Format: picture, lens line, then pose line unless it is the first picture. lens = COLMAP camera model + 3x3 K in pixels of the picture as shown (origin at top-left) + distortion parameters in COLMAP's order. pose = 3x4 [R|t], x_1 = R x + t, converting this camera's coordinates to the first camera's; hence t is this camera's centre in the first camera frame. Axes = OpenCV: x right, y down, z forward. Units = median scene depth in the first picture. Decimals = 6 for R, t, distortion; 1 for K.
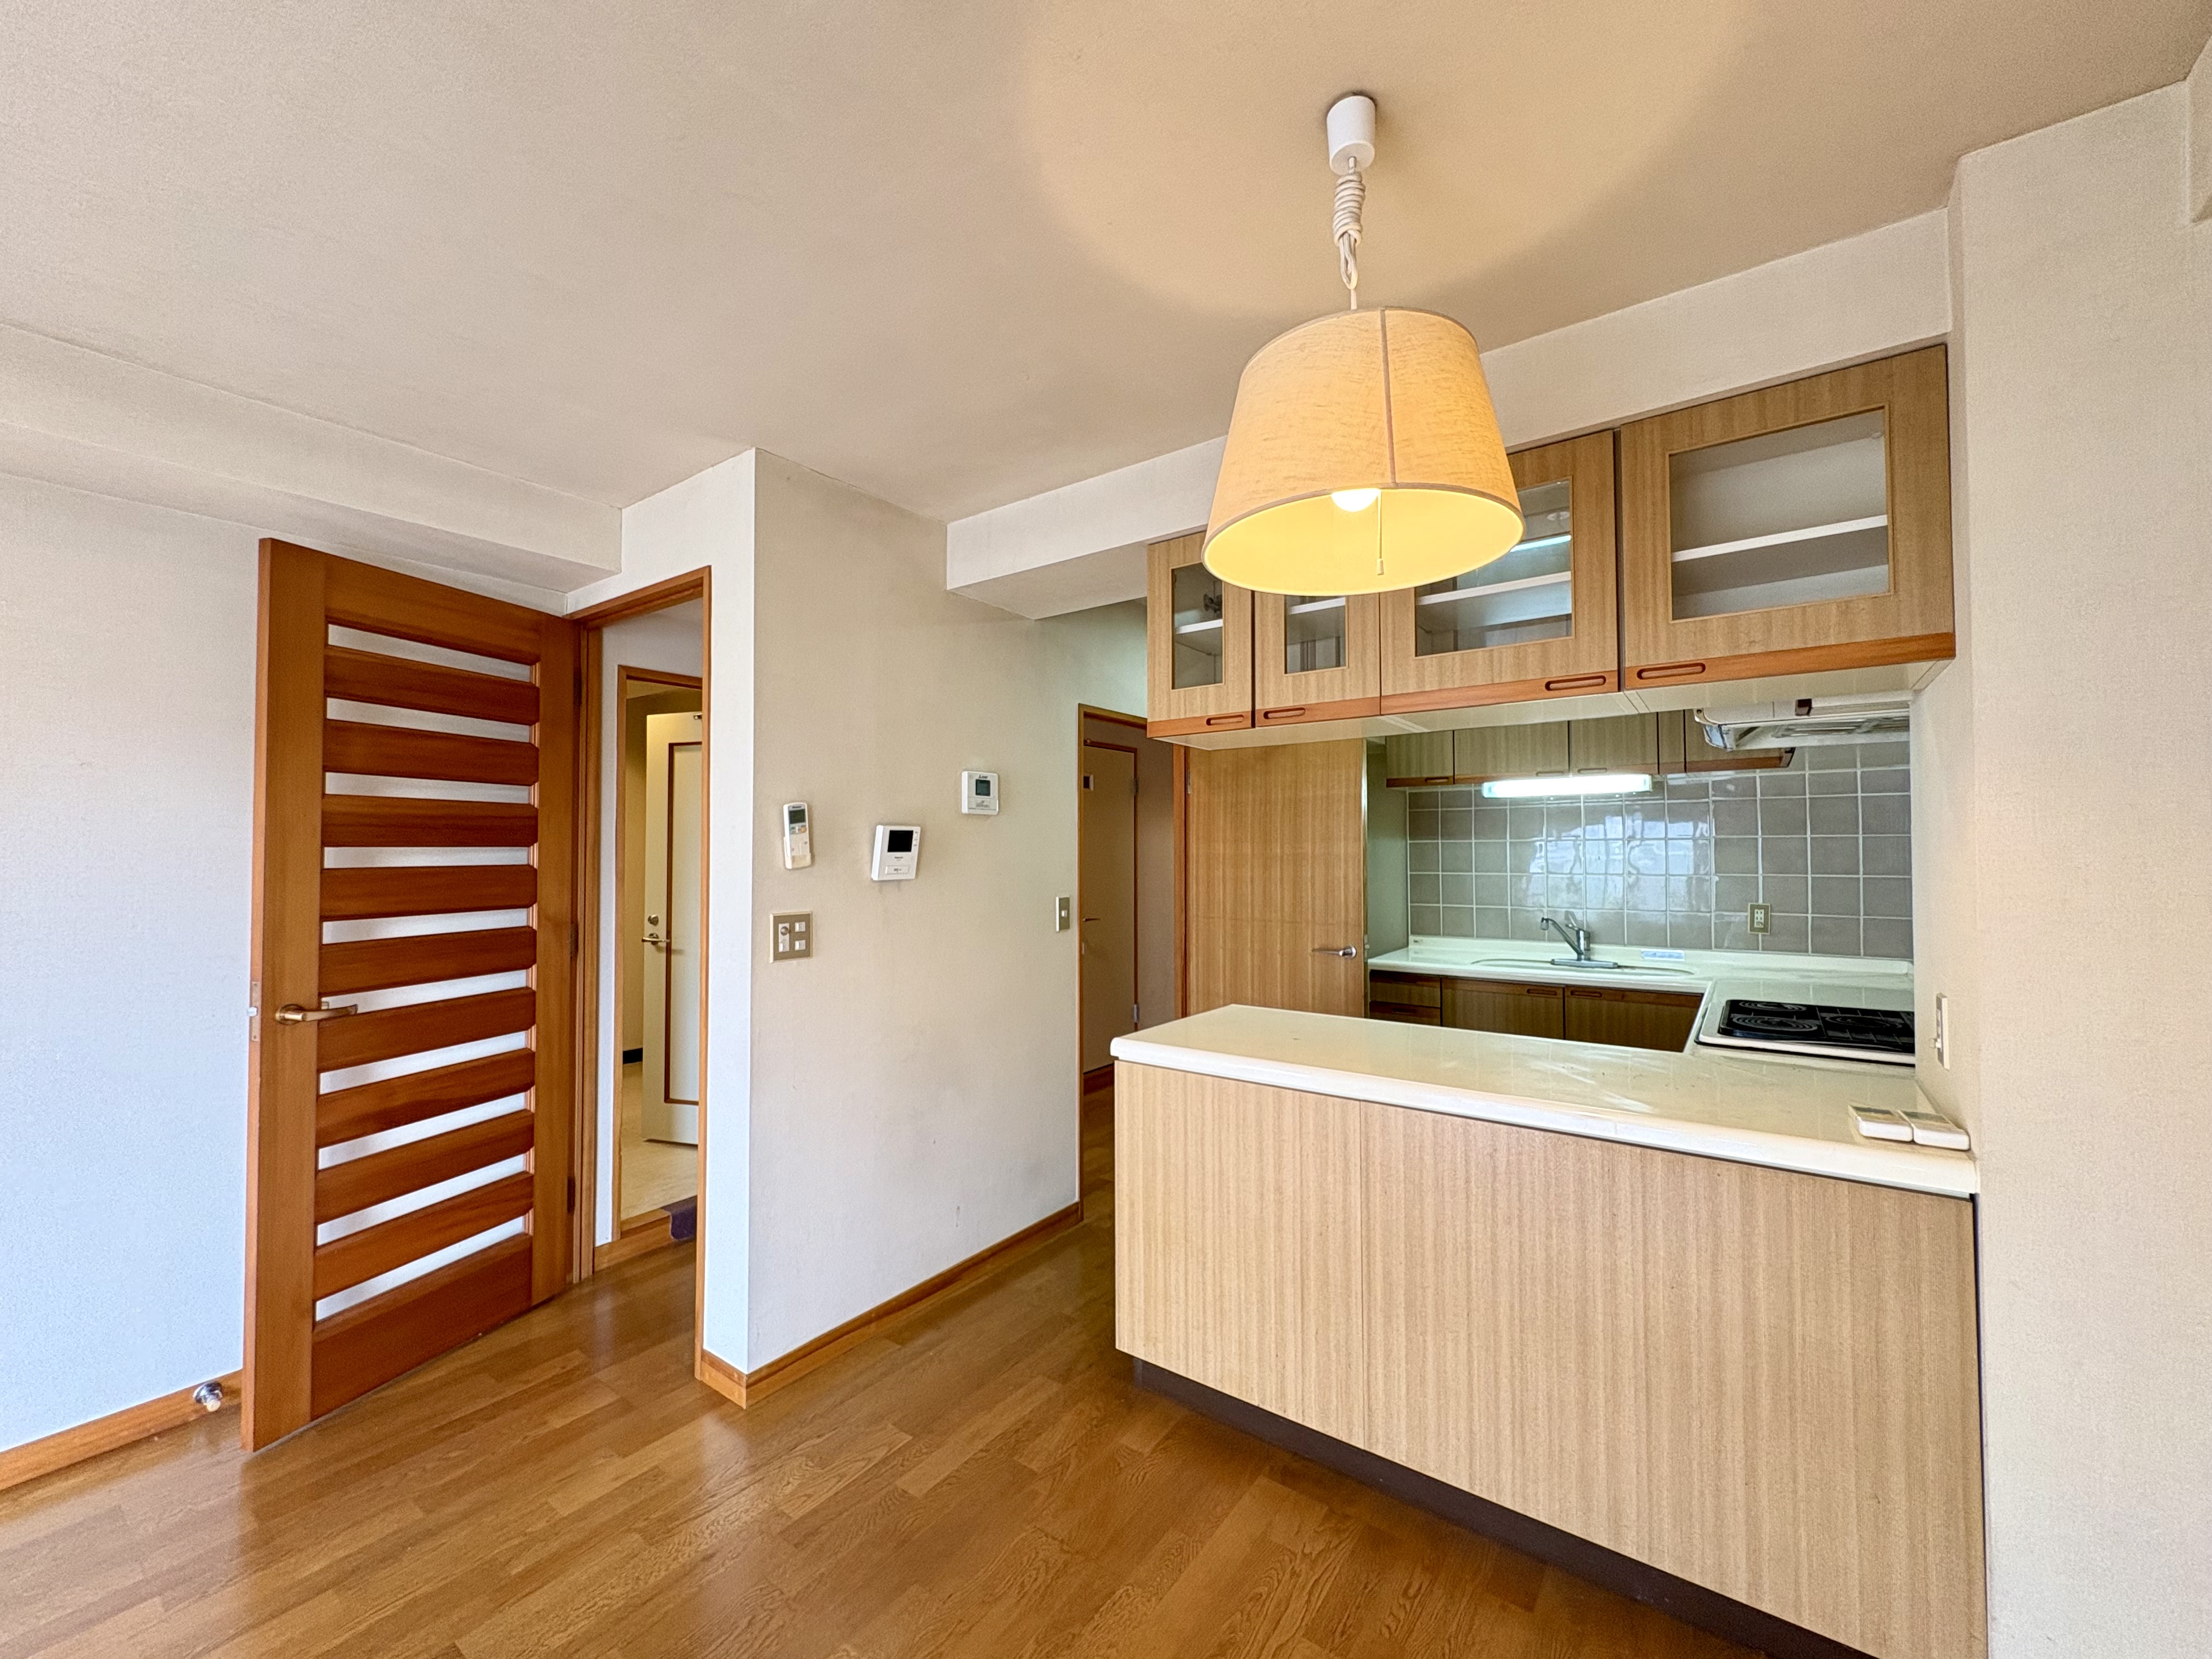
lens RADIAL K [[884.6, 0, 1092.4], [0, 884.6, 826.6], [0, 0, 1]] dist [-0.000137, 0.000452]
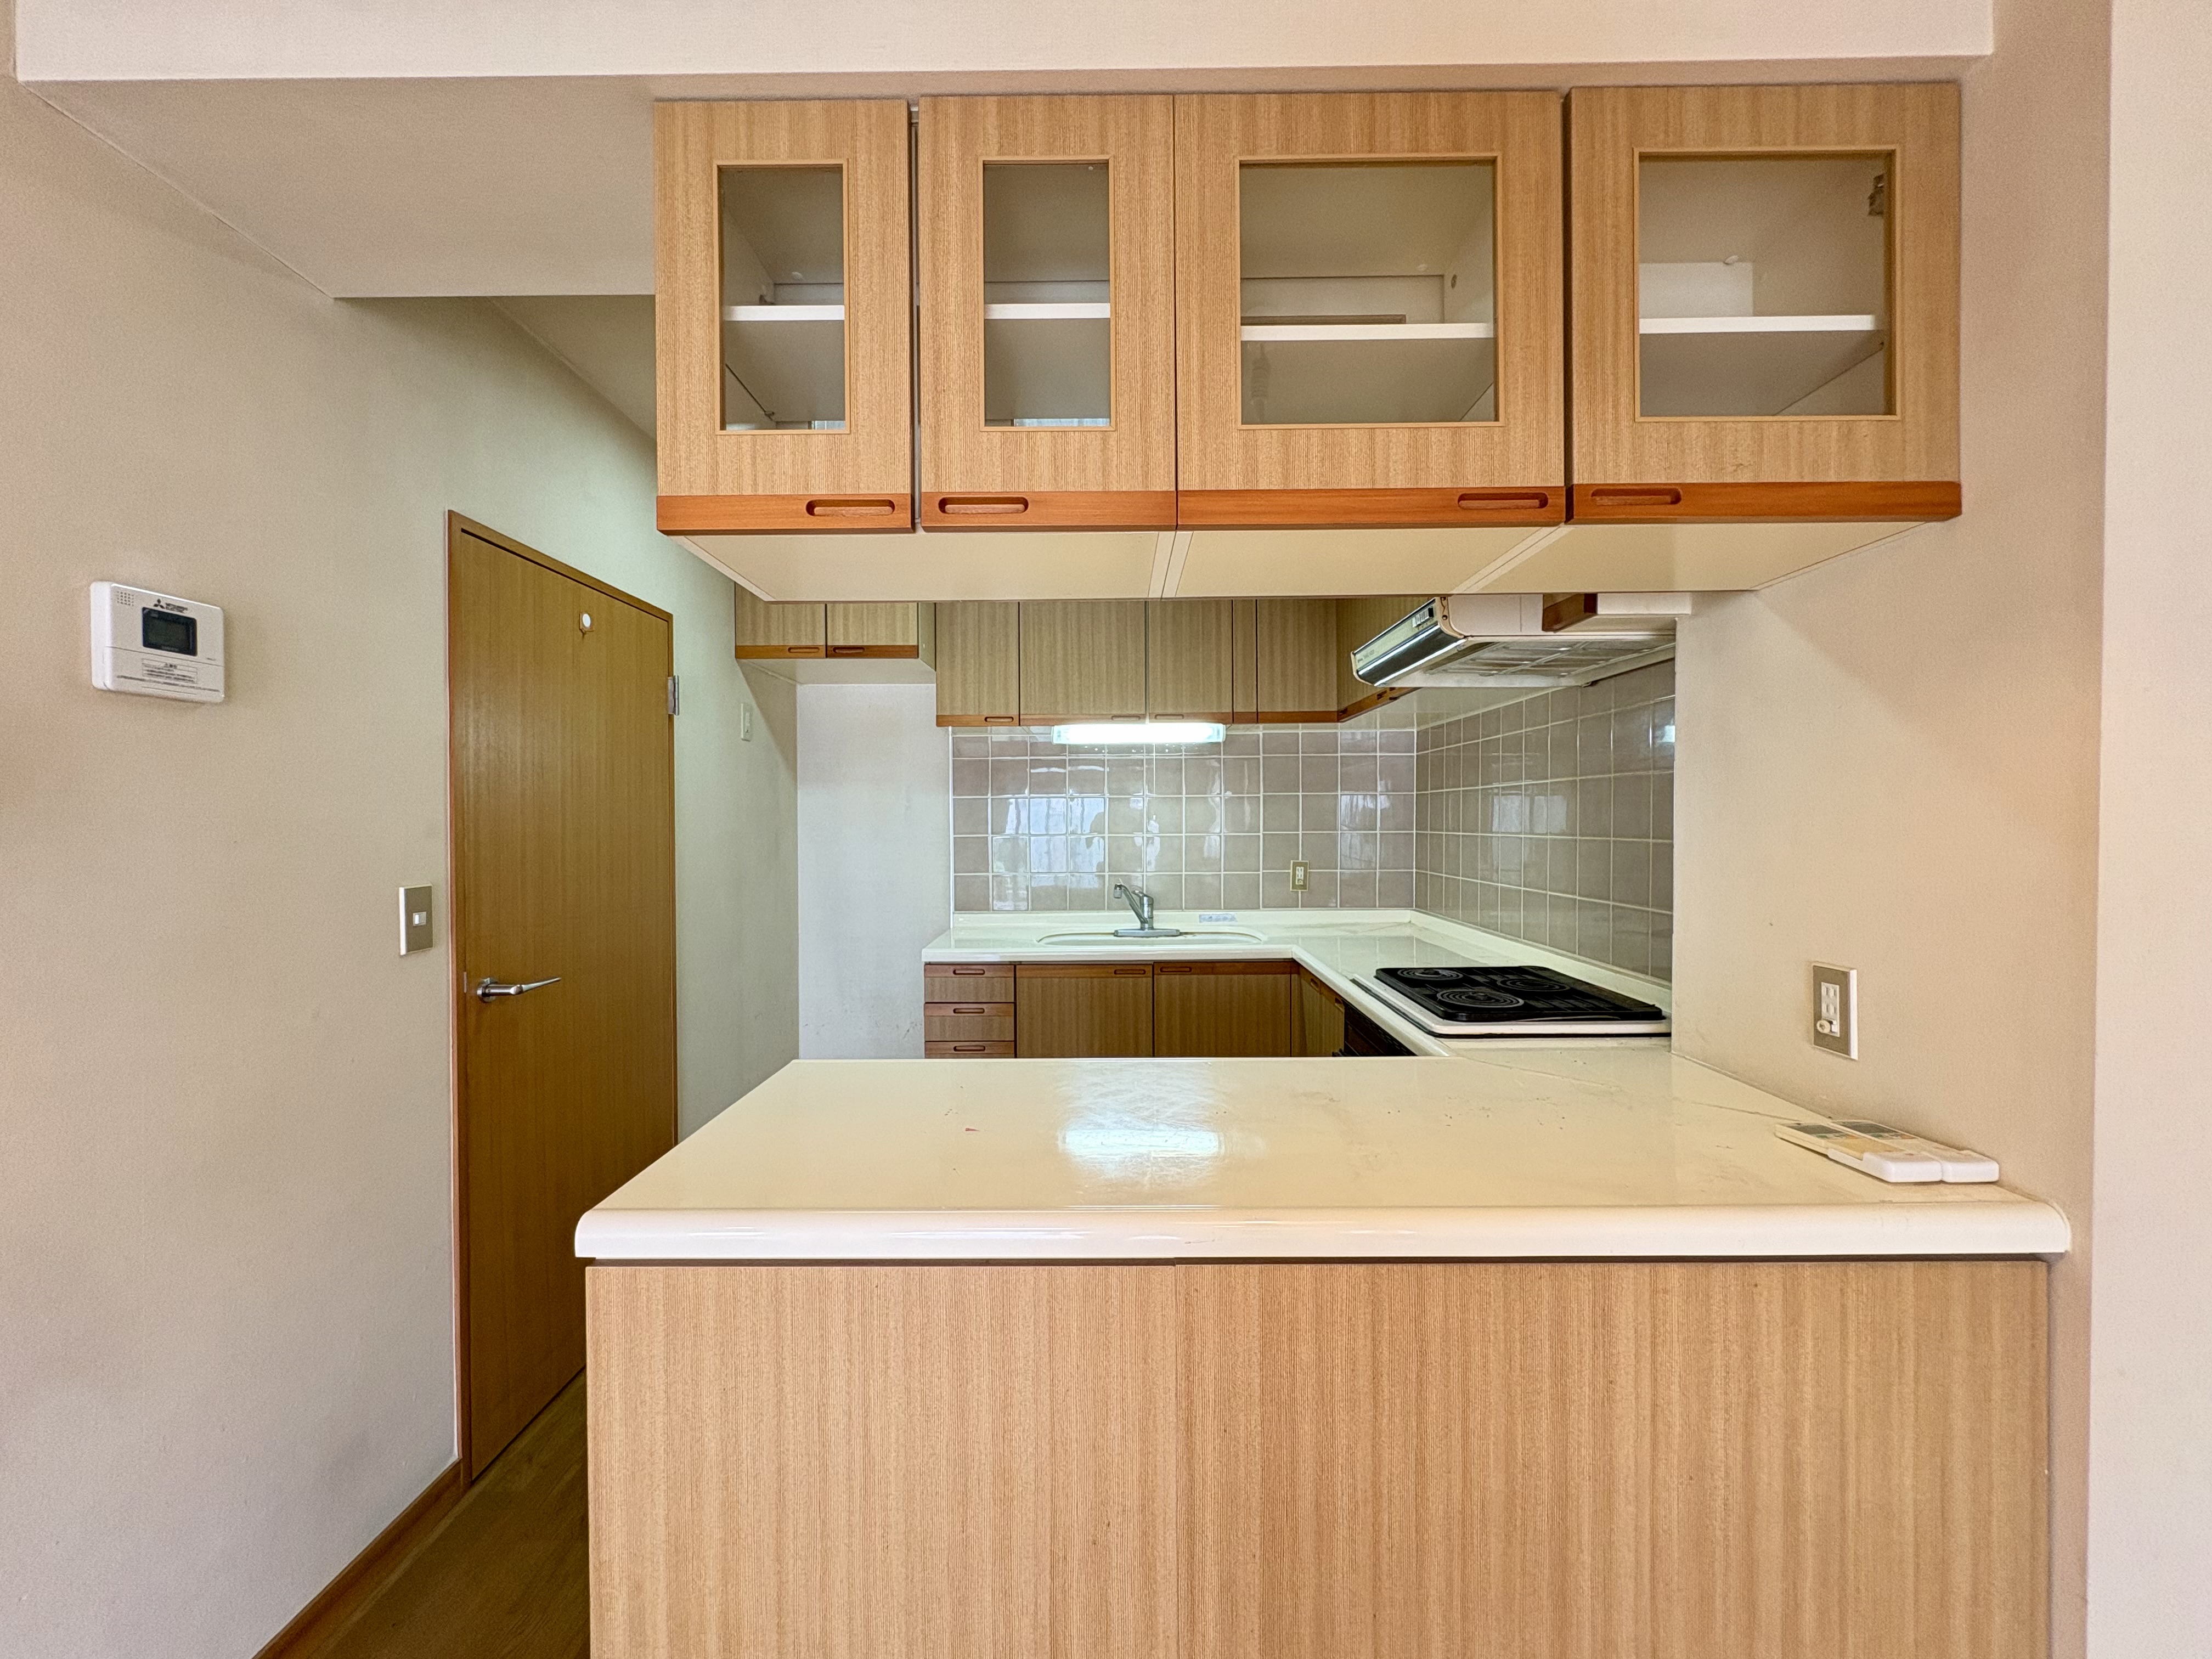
lens RADIAL K [[884.6, 0, 1105.5], [0, 884.6, 830.5], [0, 0, 1]] dist [-0.000137, 0.000452]
pose [[0.802042, -0.007977, 0.597214, -0.029552], [-0.014933, 0.999330, 0.033402, 0.039880], [-0.597080, -0.035708, 0.801386, 0.572749]]
